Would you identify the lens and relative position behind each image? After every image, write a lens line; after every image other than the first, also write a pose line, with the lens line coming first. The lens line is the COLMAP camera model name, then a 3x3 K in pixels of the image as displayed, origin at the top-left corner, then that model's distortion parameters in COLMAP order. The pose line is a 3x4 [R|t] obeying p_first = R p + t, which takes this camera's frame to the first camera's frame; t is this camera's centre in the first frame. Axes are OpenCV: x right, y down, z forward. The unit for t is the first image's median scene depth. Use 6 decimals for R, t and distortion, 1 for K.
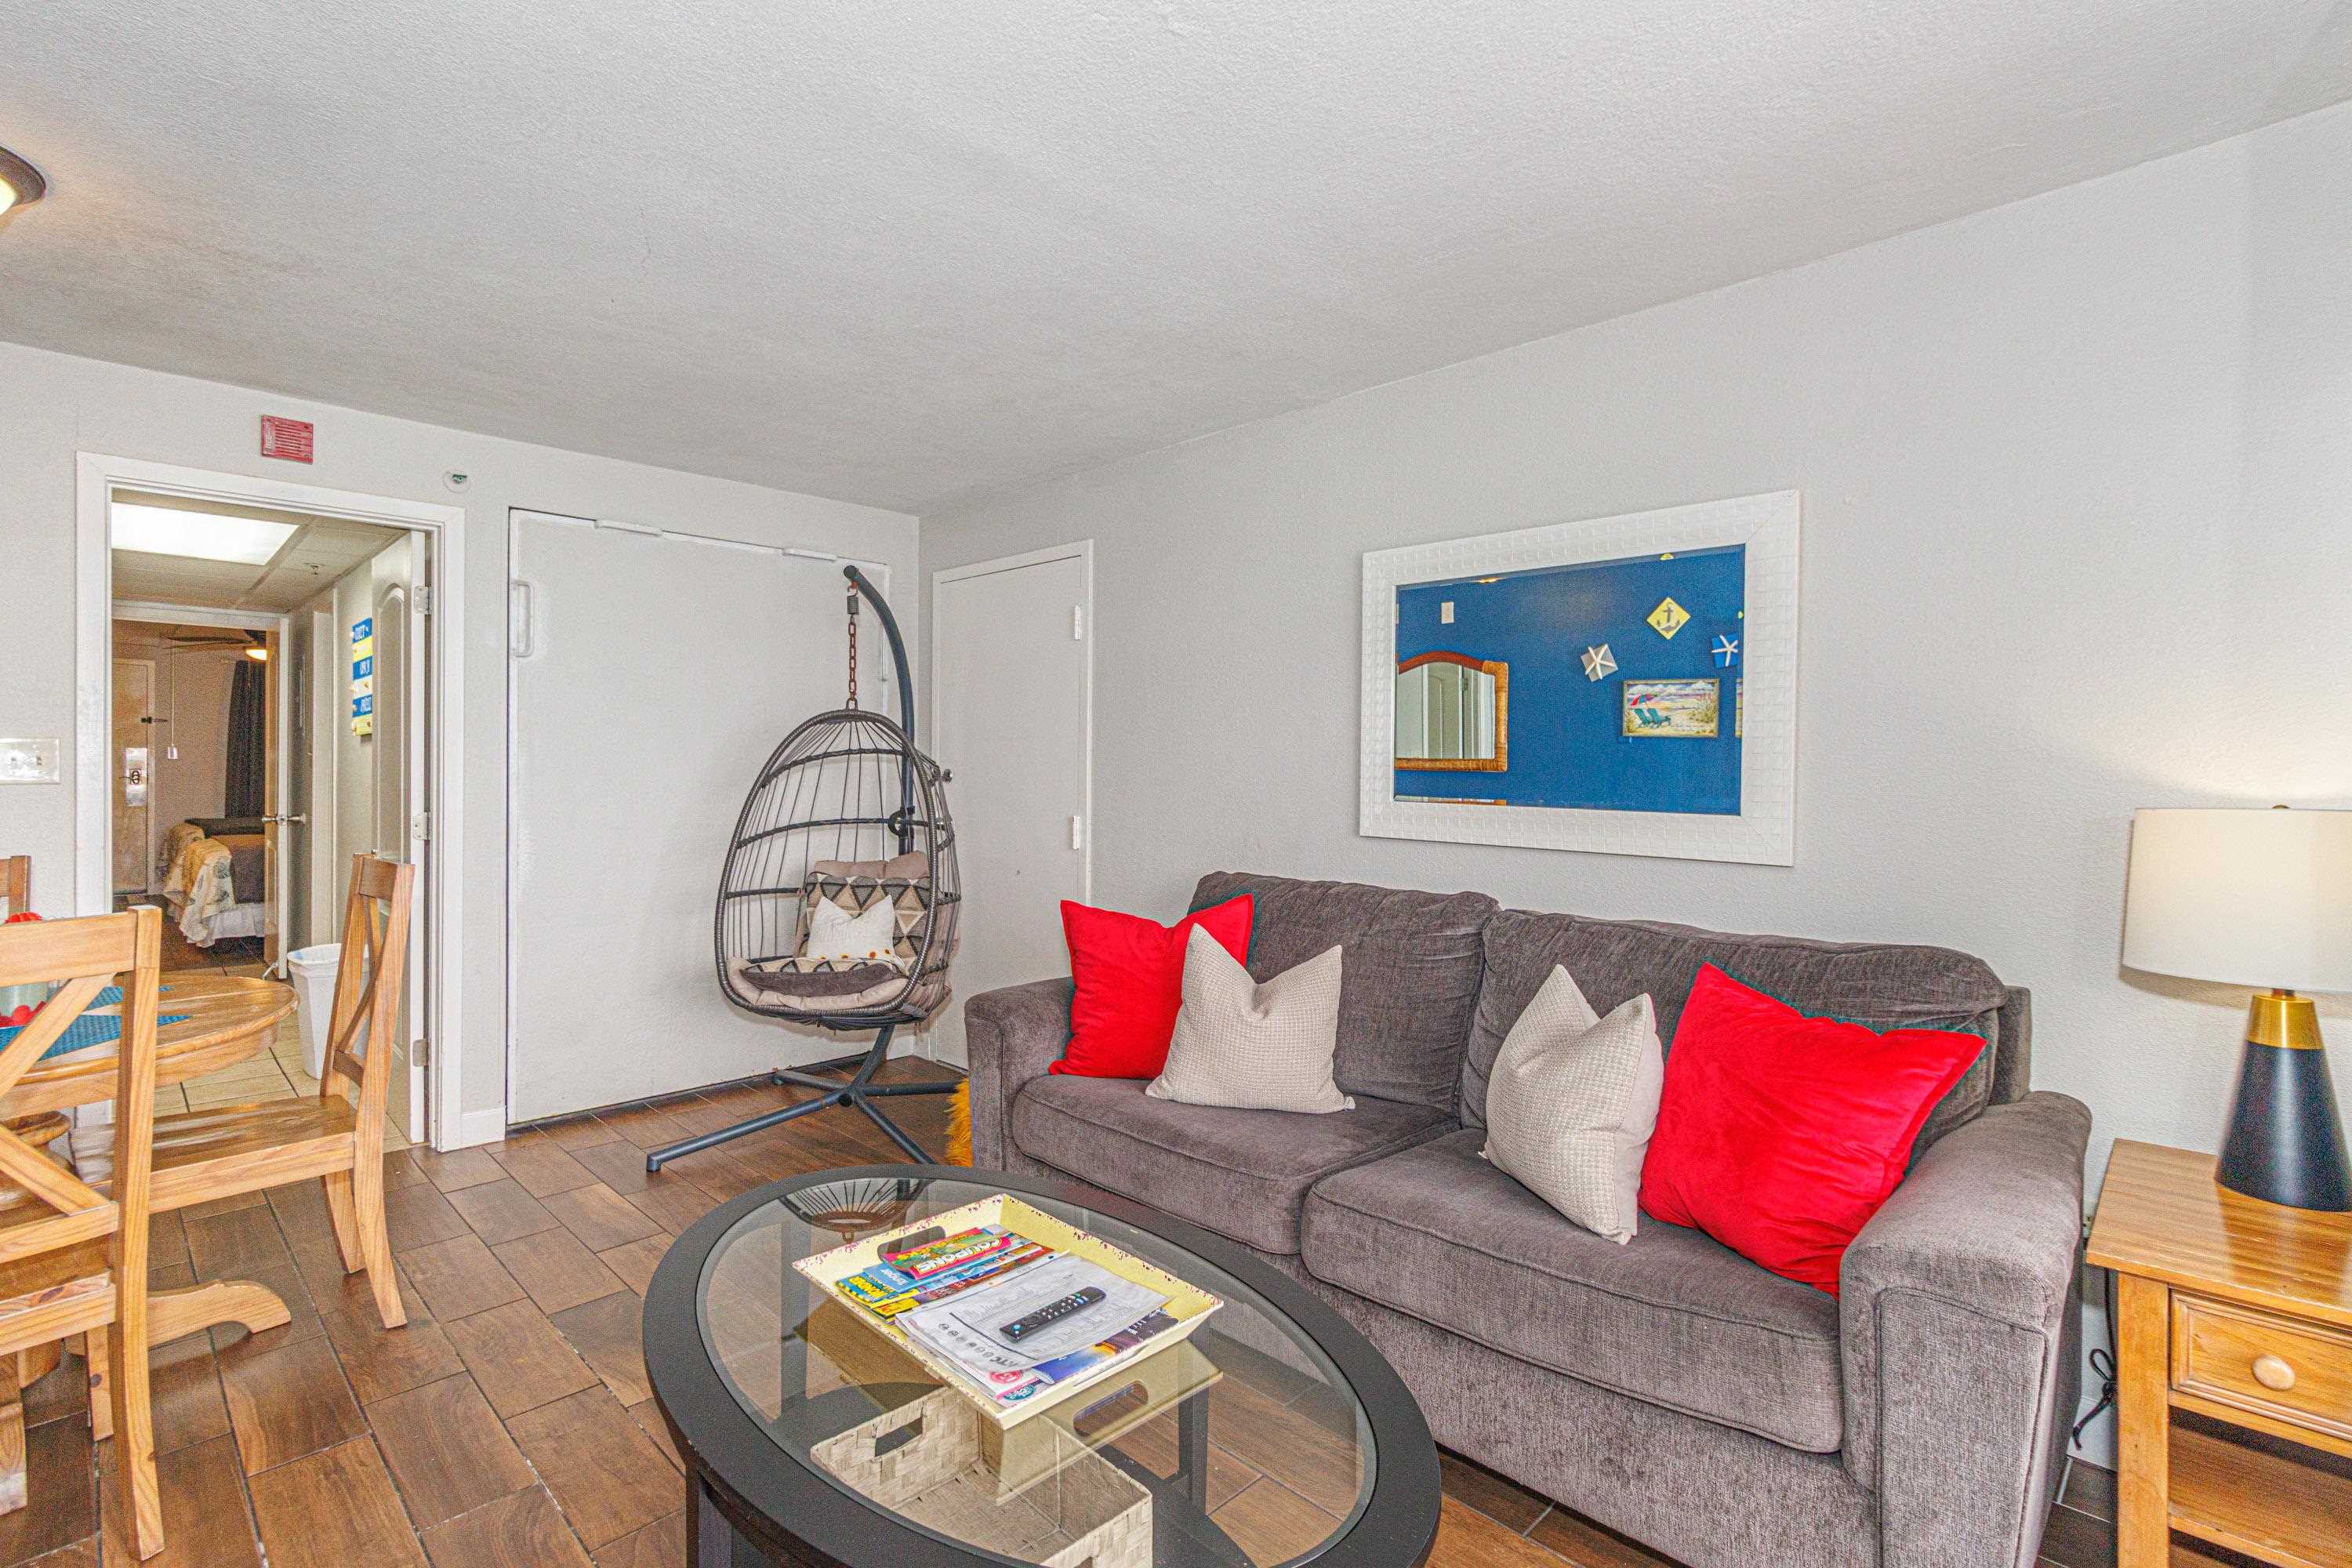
lens RADIAL K [[1089.6, 0, 1178.0], [0, 1089.6, 770.7], [0, 0, 1]] dist [0.003709, 0.000613]
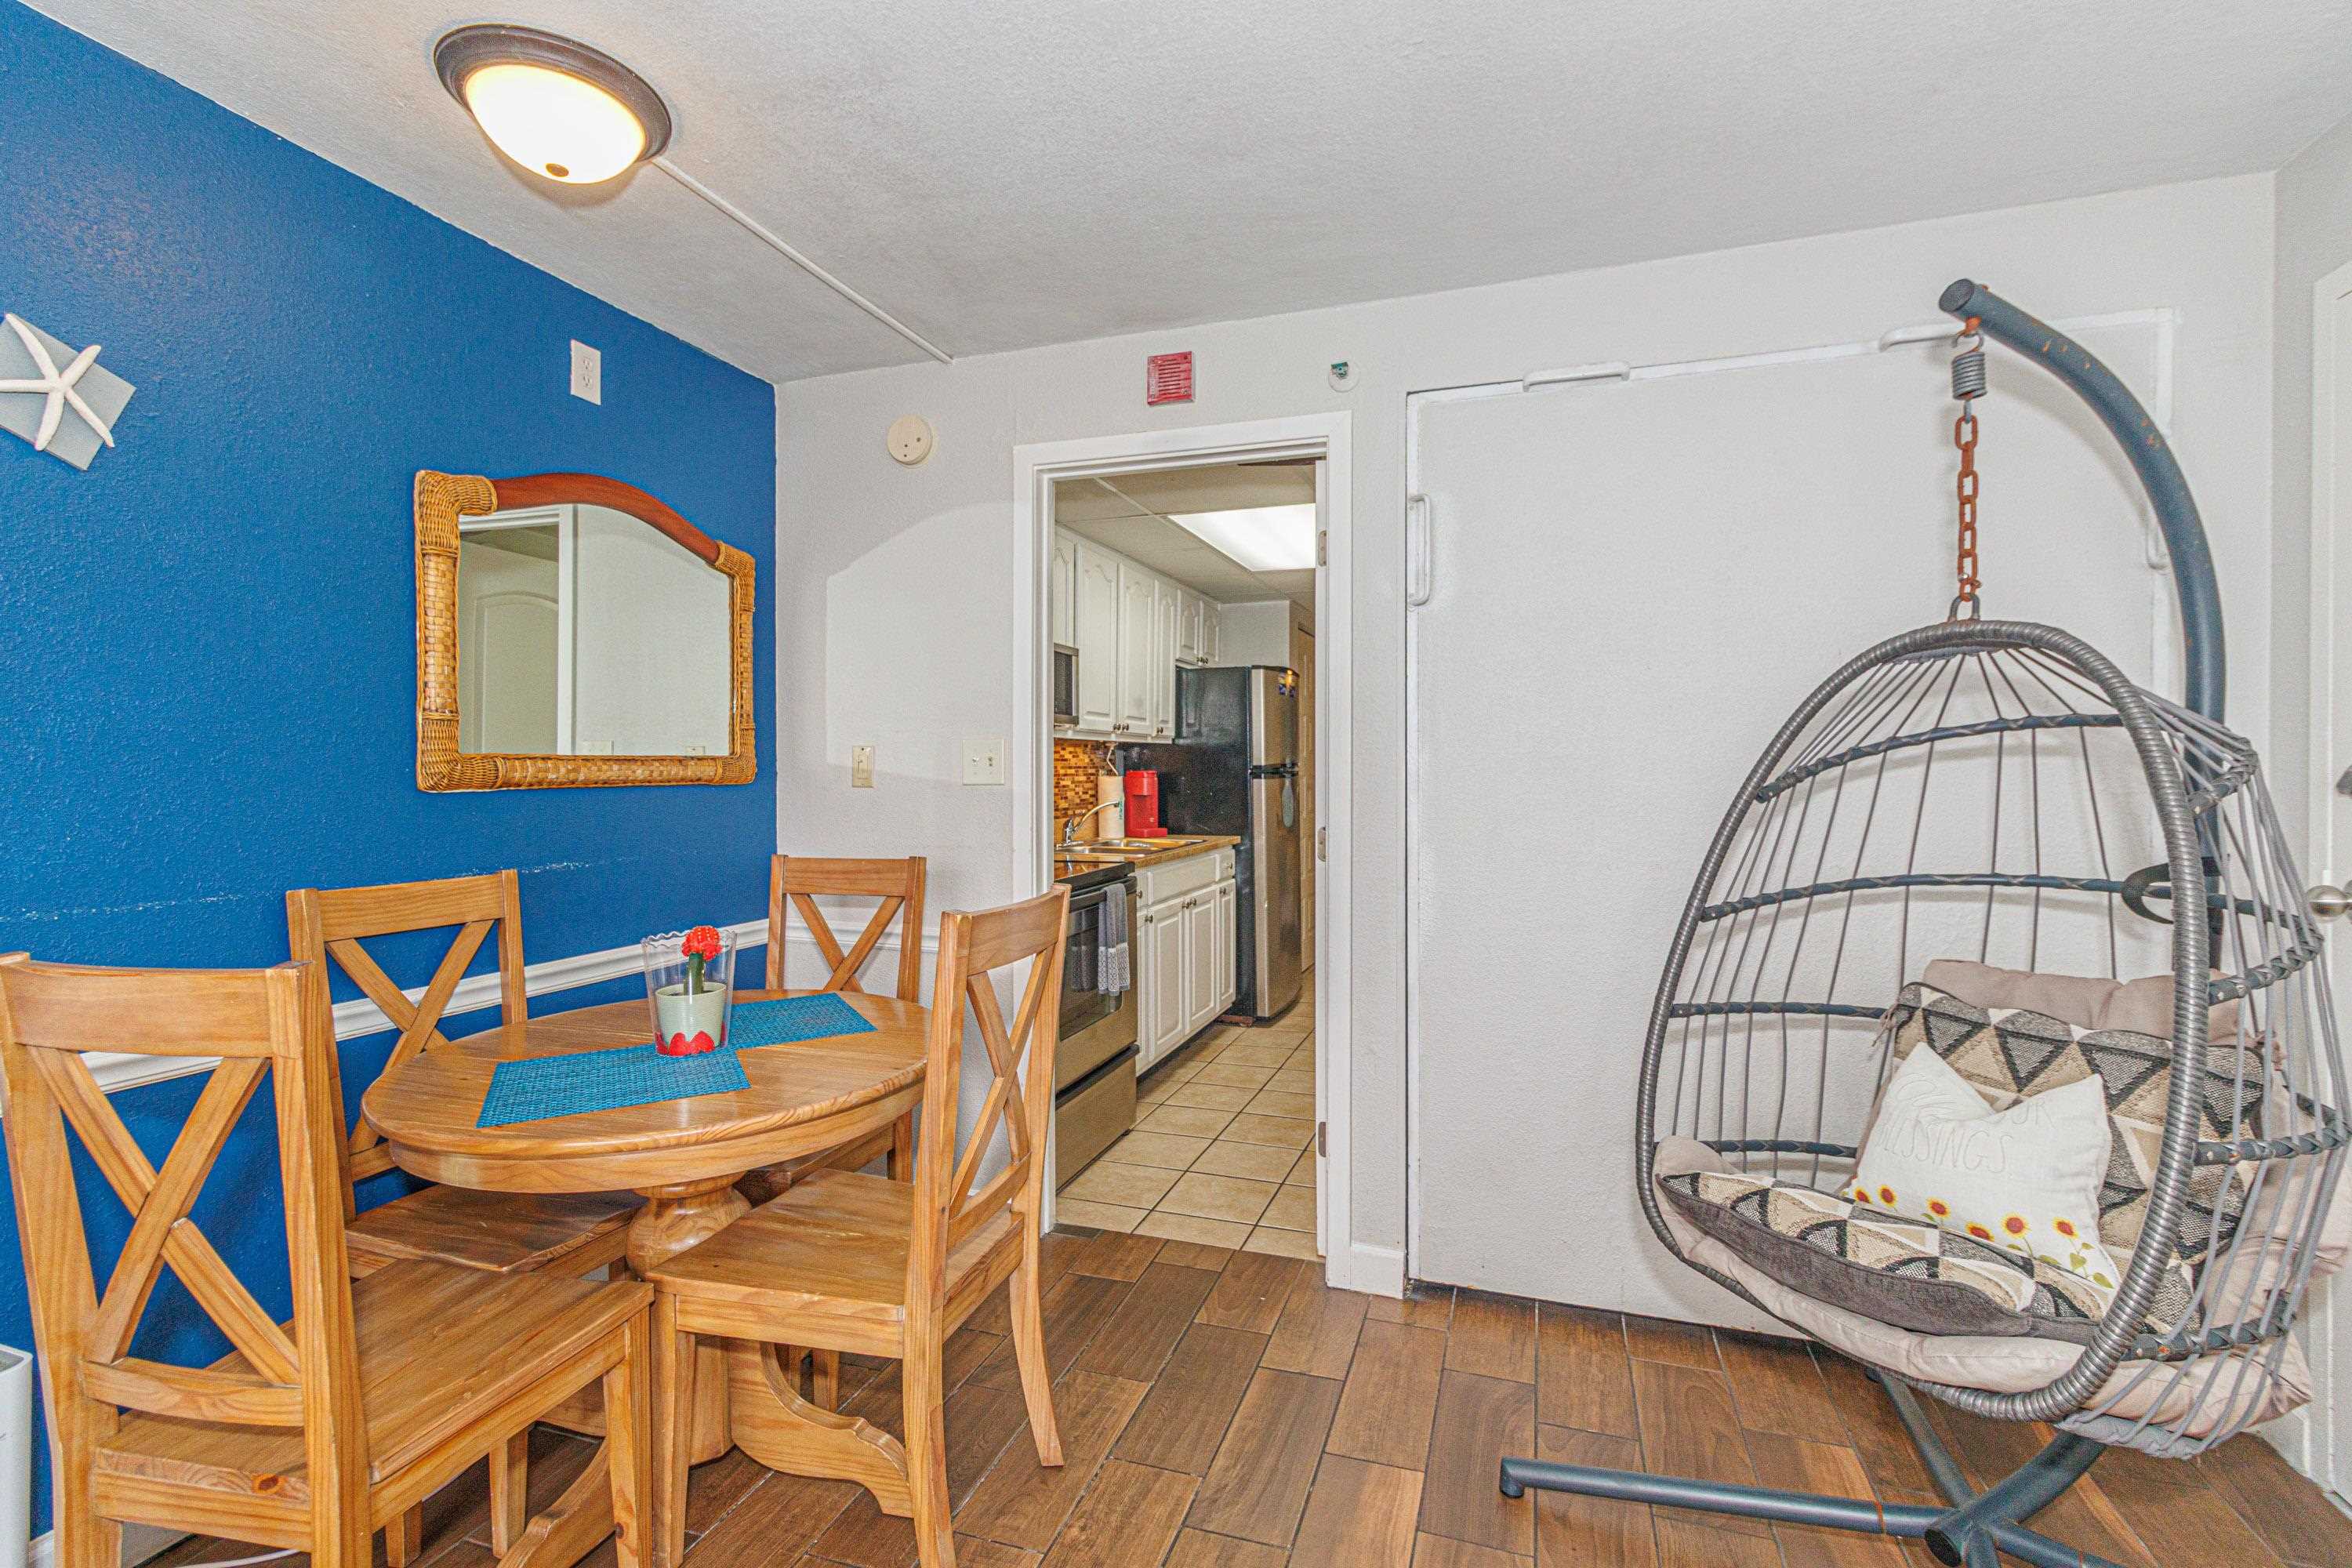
lens RADIAL K [[1089.6, 0, 1163.8], [0, 1089.6, 772.1], [0, 0, 1]] dist [0.003709, 0.000613]
pose [[0.432902, -0.006138, -0.901420, -0.054295], [-0.000479, 0.999975, -0.007039, 0.005798], [0.901441, 0.003479, 0.432888, 0.564625]]
